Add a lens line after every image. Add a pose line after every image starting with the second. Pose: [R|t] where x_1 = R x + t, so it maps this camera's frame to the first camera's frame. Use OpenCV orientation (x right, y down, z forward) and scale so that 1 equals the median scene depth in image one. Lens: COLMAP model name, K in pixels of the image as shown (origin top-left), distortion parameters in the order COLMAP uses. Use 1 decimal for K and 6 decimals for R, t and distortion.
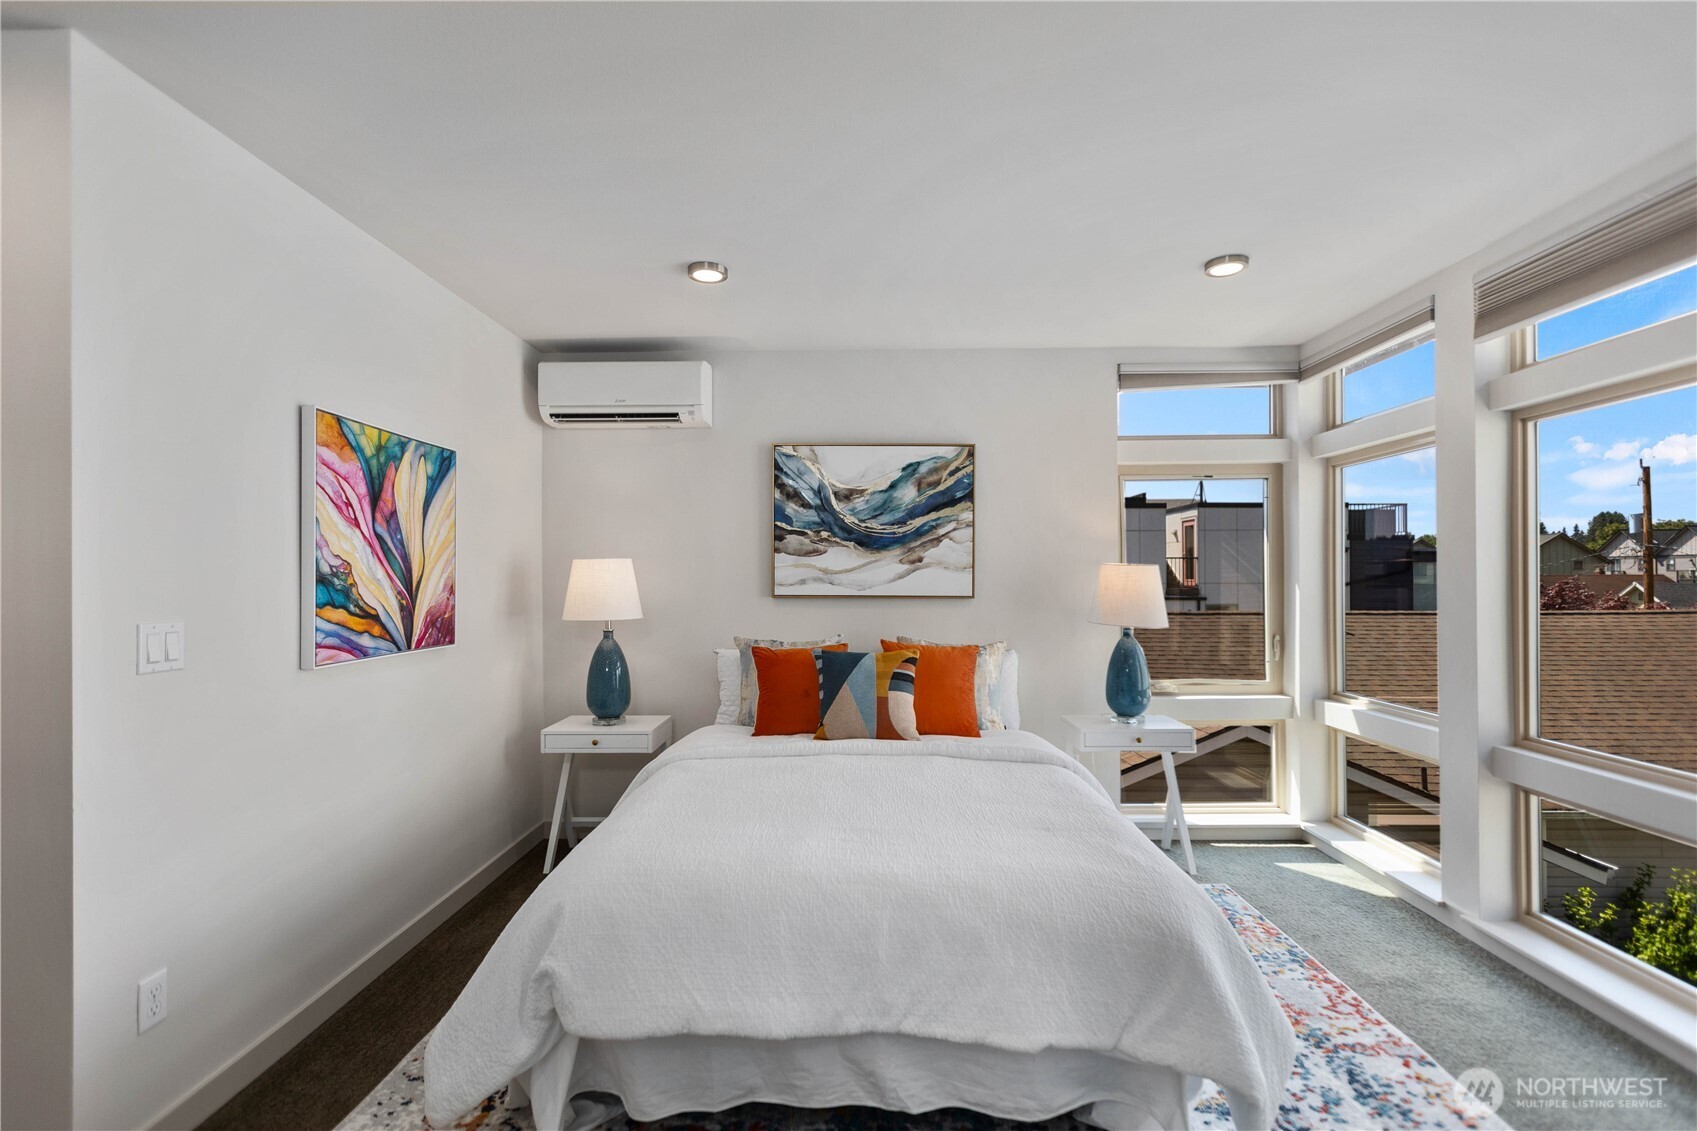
lens RADIAL K [[759.6, 0, 852.5], [0, 759.6, 567.2], [0, 0, 1]] dist [0.003356, -0.001098]
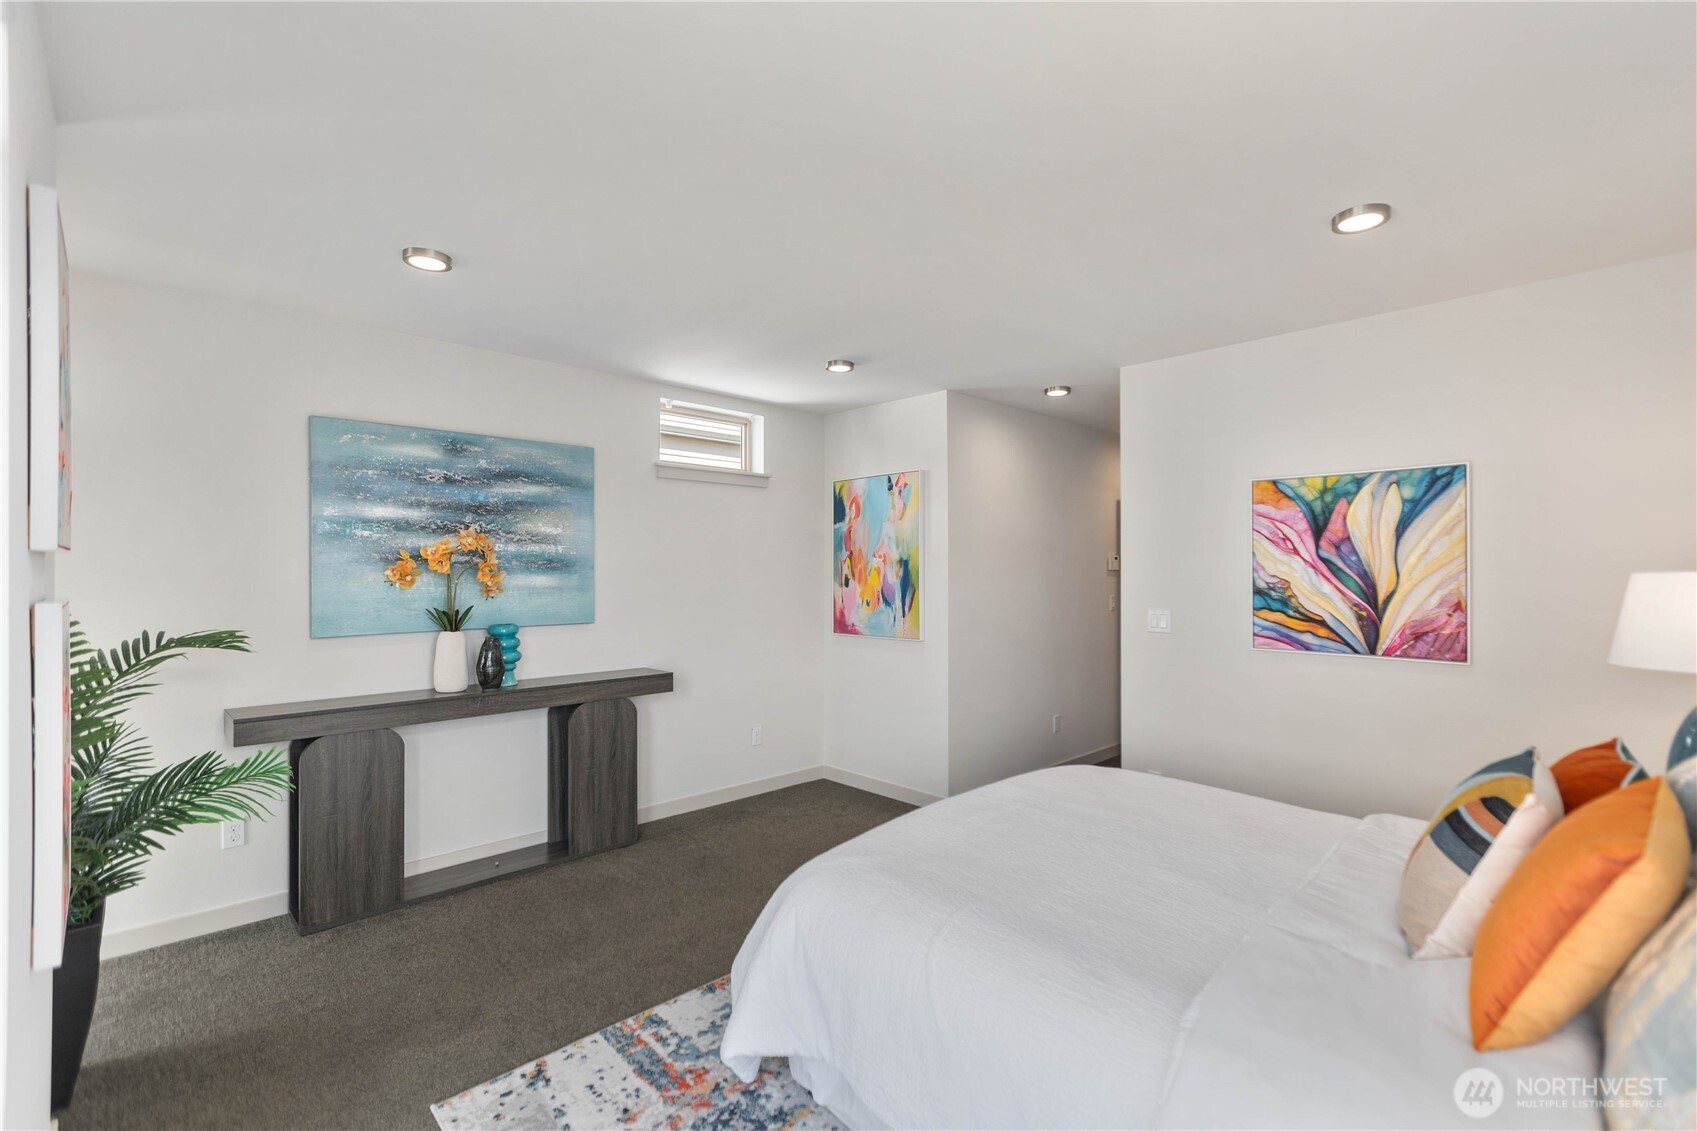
lens RADIAL K [[759.6, 0, 839.7], [0, 759.6, 564.3], [0, 0, 1]] dist [0.003356, -0.001098]
pose [[-0.716930, 0.001954, -0.697143, 0.704022], [0.013144, 0.999856, -0.010714, -0.024317], [0.697021, -0.016844, -0.716852, 1.103188]]
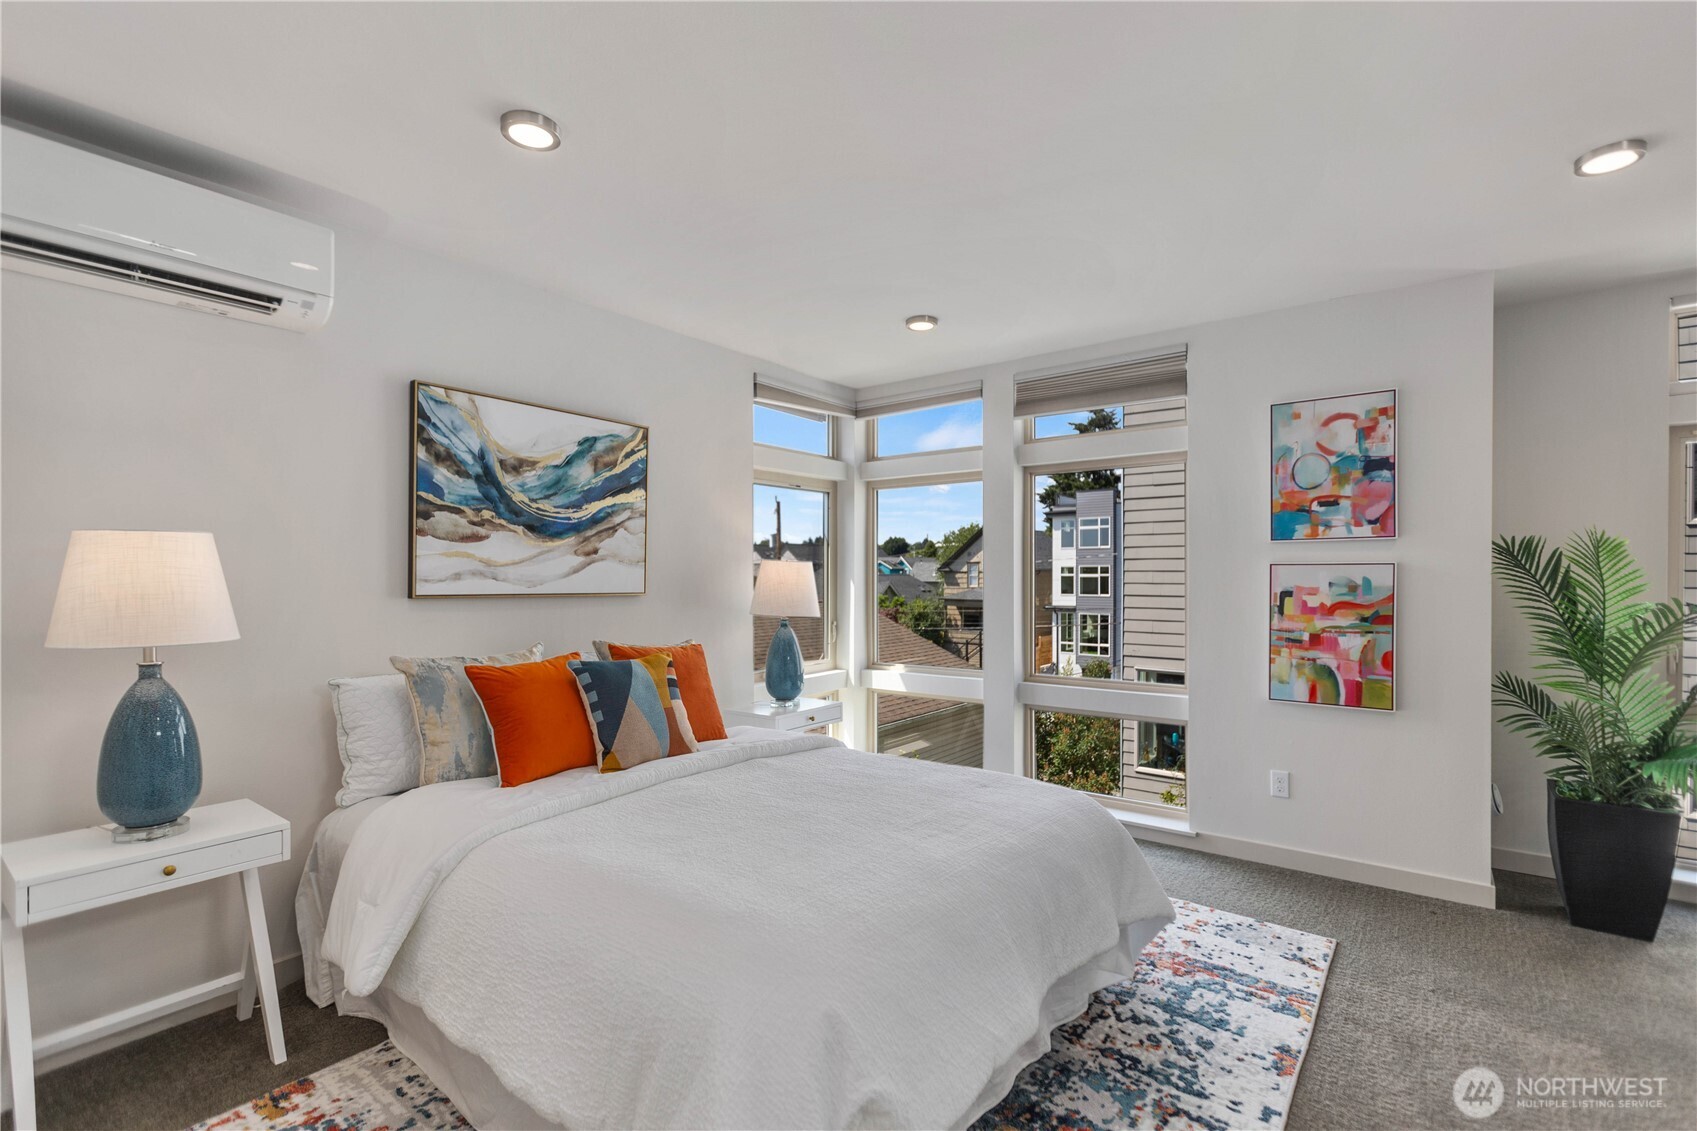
lens RADIAL K [[759.6, 0, 848.7], [0, 759.6, 582.7], [0, 0, 1]] dist [0.003356, -0.001098]
pose [[0.597346, -0.002897, 0.801978, -0.535219], [-0.013532, 0.999815, 0.013691, 0.012479], [-0.801869, -0.019031, 0.597196, 0.319537]]
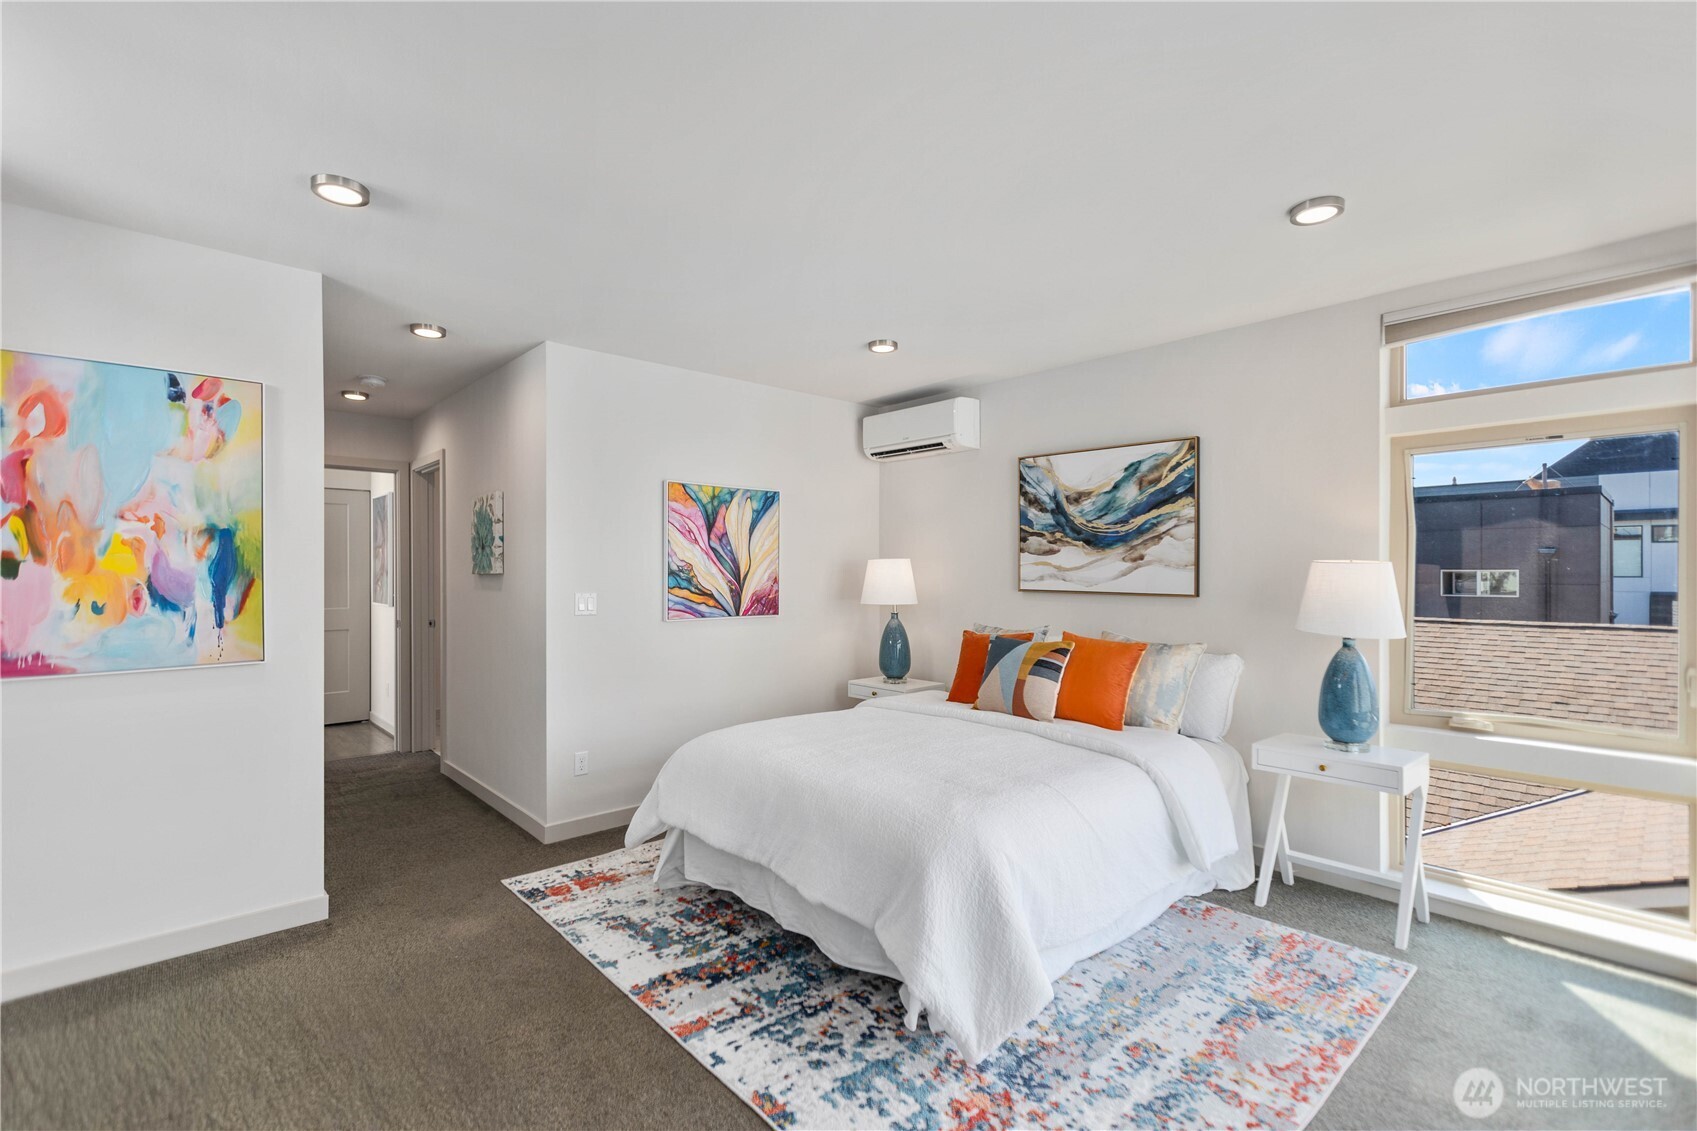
lens RADIAL K [[759.6, 0, 854.1], [0, 759.6, 569.1], [0, 0, 1]] dist [0.003356, -0.001098]
pose [[0.687419, 0.002439, -0.726257, 0.696664], [0.004137, 0.999965, 0.007274, -0.004153], [0.726249, -0.008005, 0.687385, 0.036598]]
